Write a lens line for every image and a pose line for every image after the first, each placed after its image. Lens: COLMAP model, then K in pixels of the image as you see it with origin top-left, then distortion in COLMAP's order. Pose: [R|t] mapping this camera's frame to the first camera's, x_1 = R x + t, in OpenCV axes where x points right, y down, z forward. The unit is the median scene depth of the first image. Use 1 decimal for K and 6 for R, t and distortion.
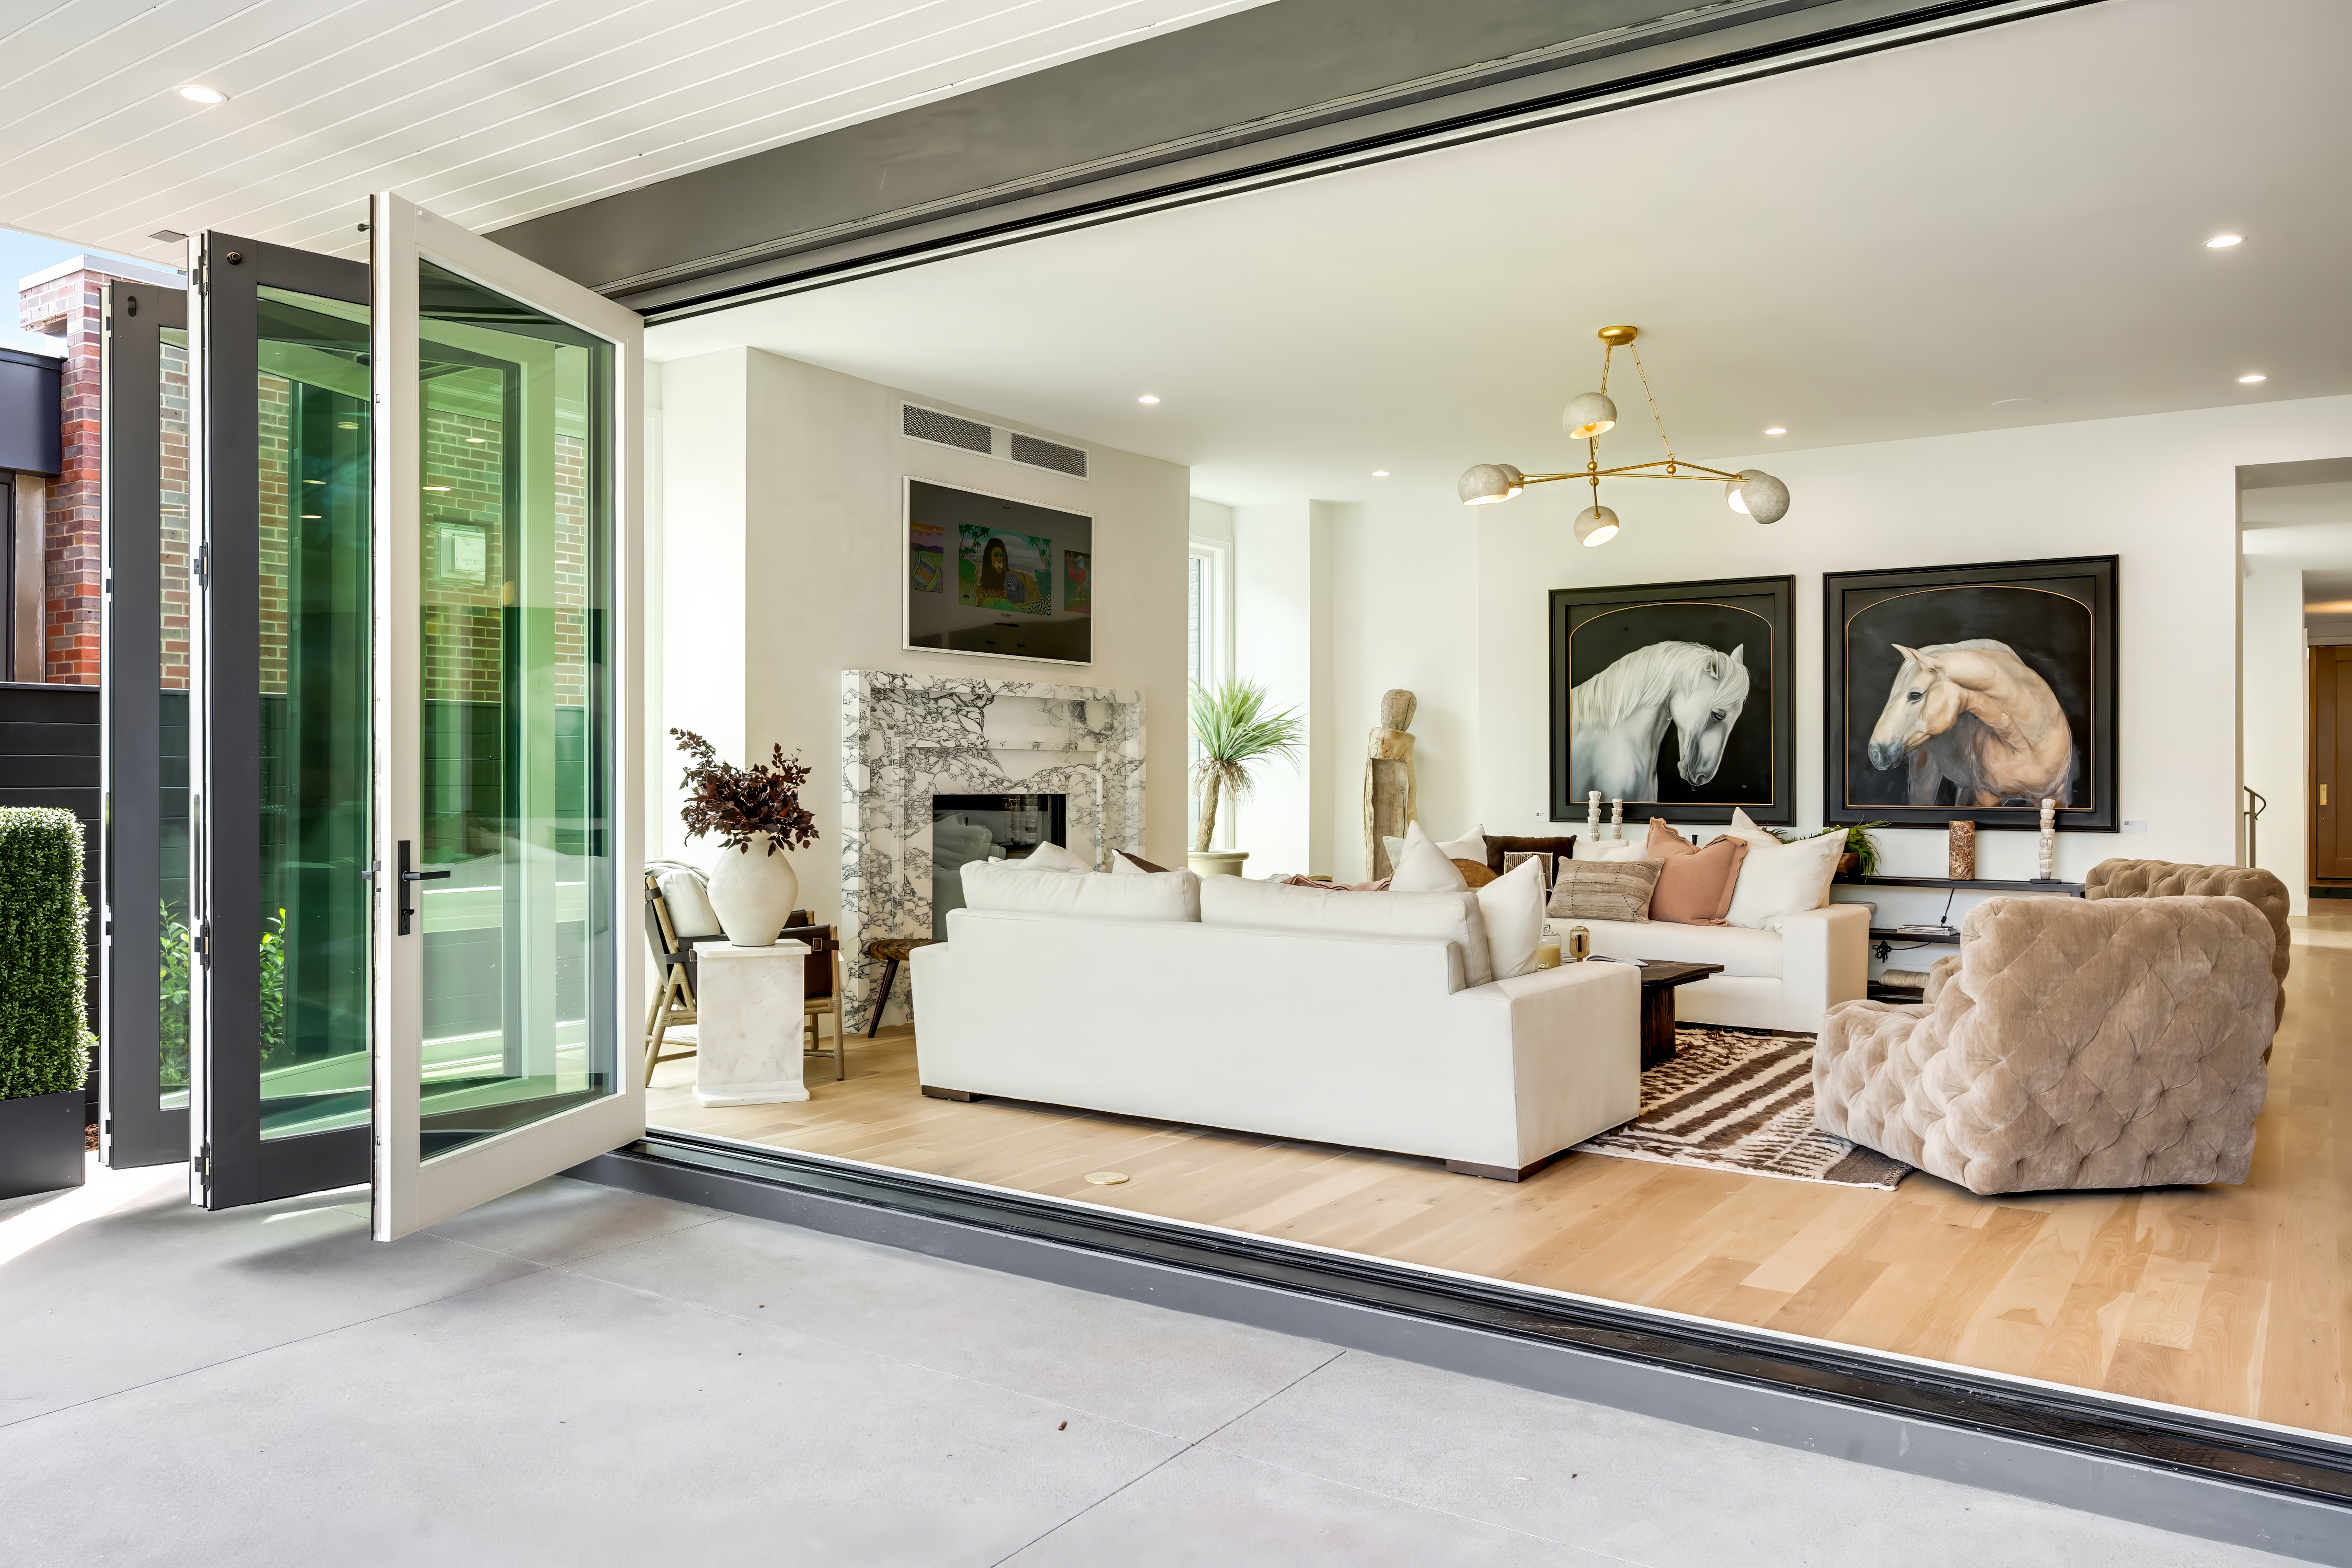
lens RADIAL K [[1690.6, 0, 1175.0], [0, 1690.6, 779.4], [0, 0, 1]] dist [-0.005615, -0.001833]
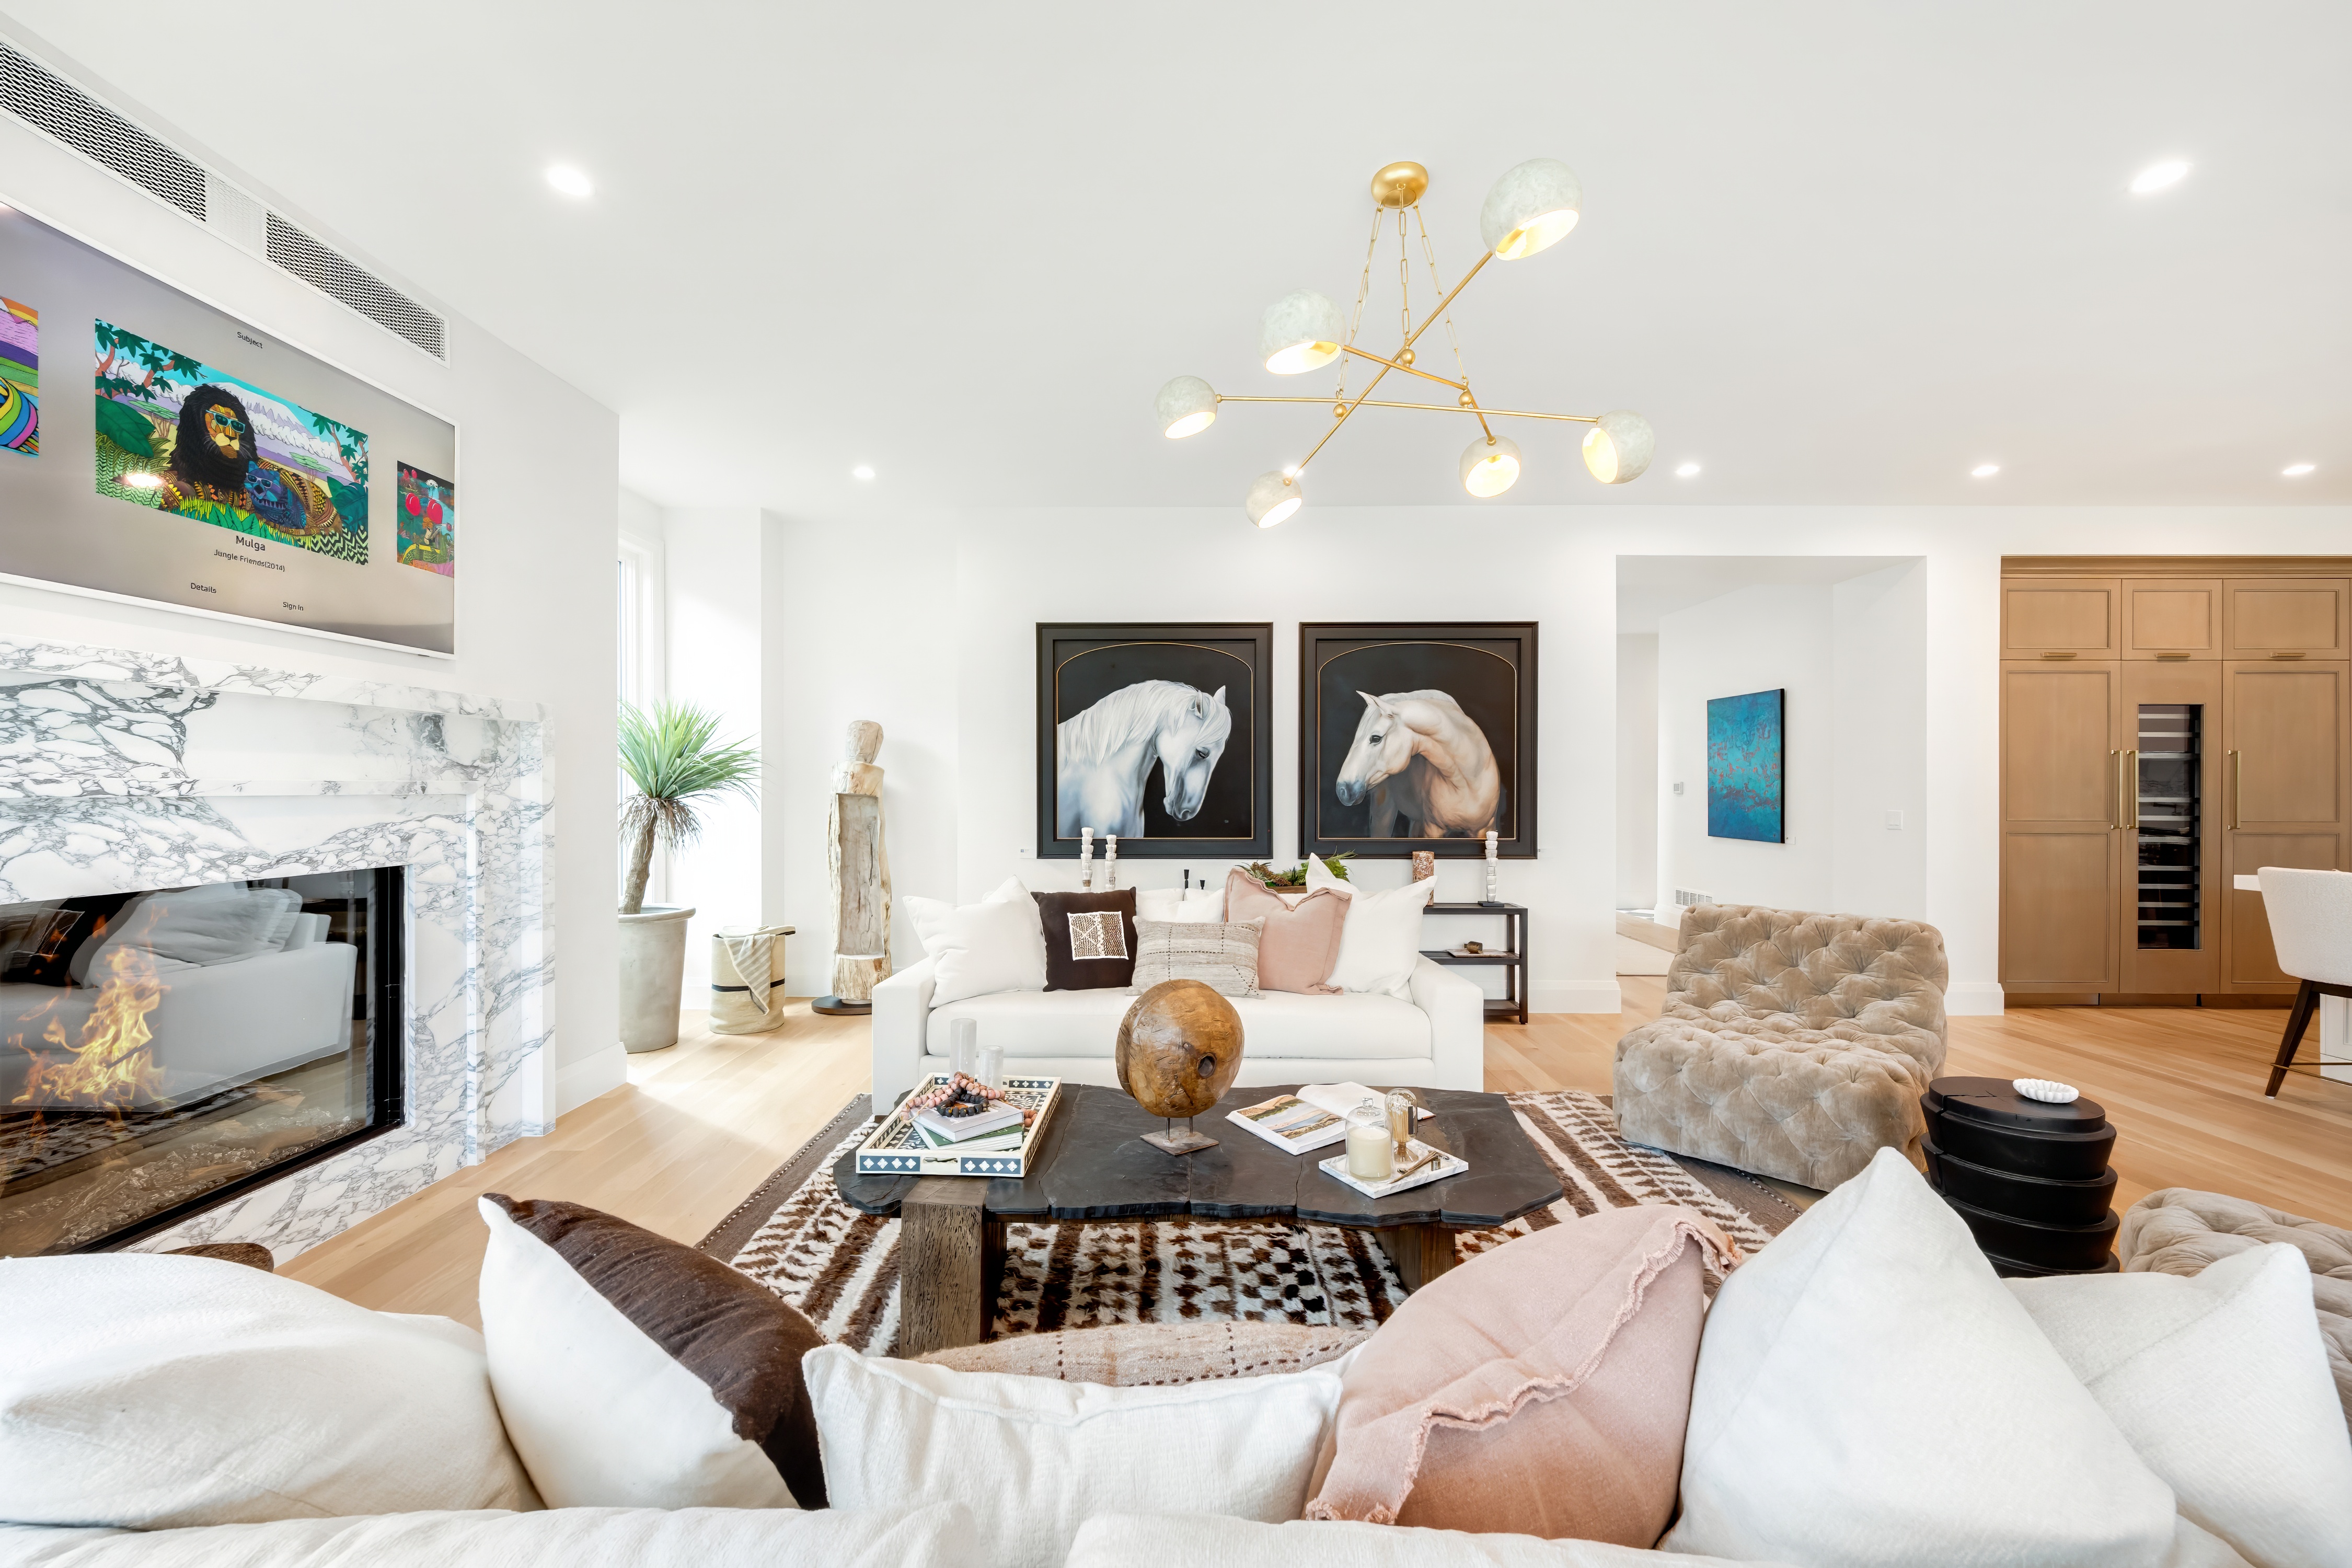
lens RADIAL K [[950.1, 0, 1155.2], [0, 950.1, 788.0], [0, 0, 1]] dist [-0.003725, -0.000123]
pose [[0.844670, -0.003534, 0.535275, -0.017812], [0.003703, 0.999993, 0.000760, -0.017964], [-0.535274, 0.001340, 0.844677, 0.548495]]
